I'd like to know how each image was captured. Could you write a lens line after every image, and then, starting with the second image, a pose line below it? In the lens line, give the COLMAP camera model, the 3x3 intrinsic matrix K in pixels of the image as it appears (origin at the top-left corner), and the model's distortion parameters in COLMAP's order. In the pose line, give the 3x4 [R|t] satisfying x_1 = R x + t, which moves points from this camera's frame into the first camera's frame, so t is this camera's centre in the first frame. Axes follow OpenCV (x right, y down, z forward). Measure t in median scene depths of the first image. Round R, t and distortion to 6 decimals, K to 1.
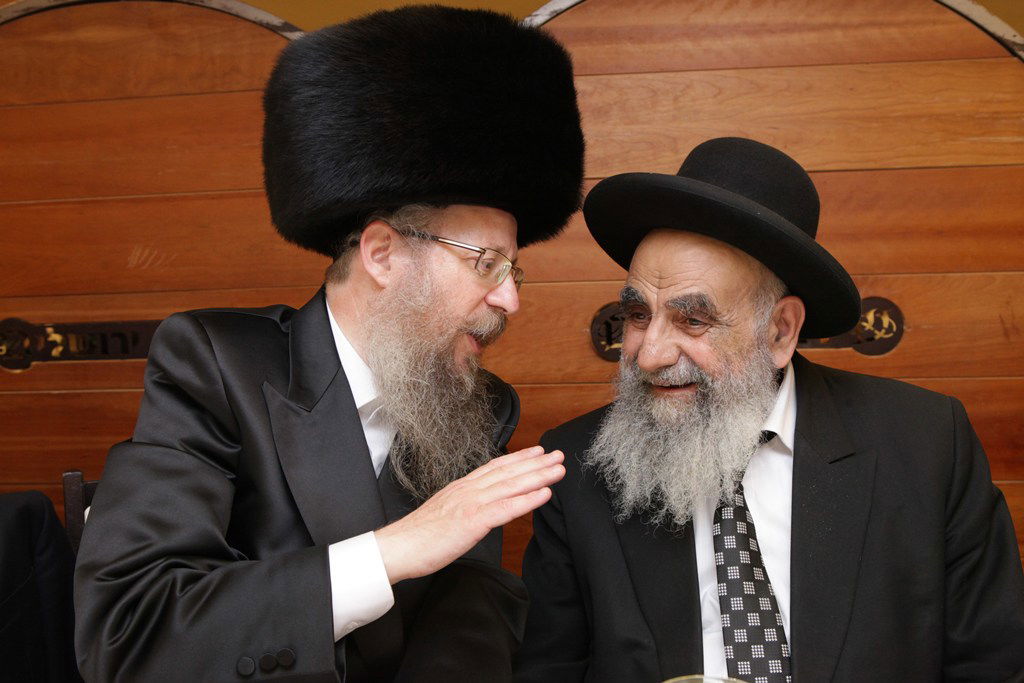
lens RADIAL K [[1162.8, 0, 511.9], [0, 1162.8, 340.6], [0, 0, 1]] dist [-0.020582, 0.000000]
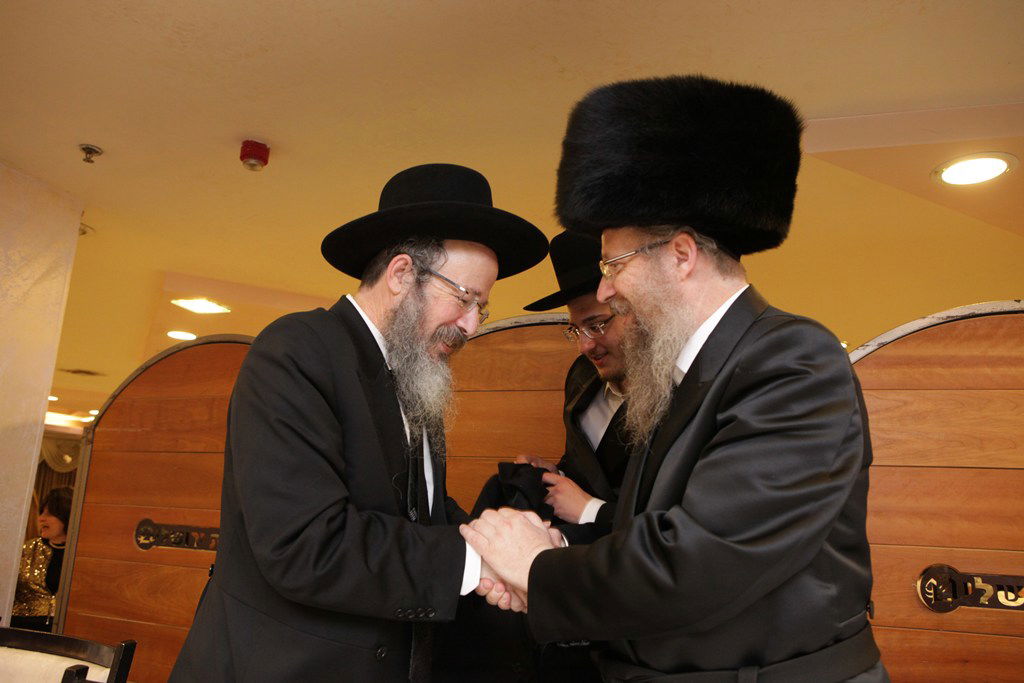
lens RADIAL K [[801.9, 0, 512.0], [0, 801.9, 343.9], [0, 0, 1]] dist [-0.005157, -0.000546]
pose [[0.987044, 0.036832, -0.156164, -0.247443], [-0.077853, 0.960984, -0.265423, 0.004406], [0.140295, 0.274142, 0.951401, 0.032782]]
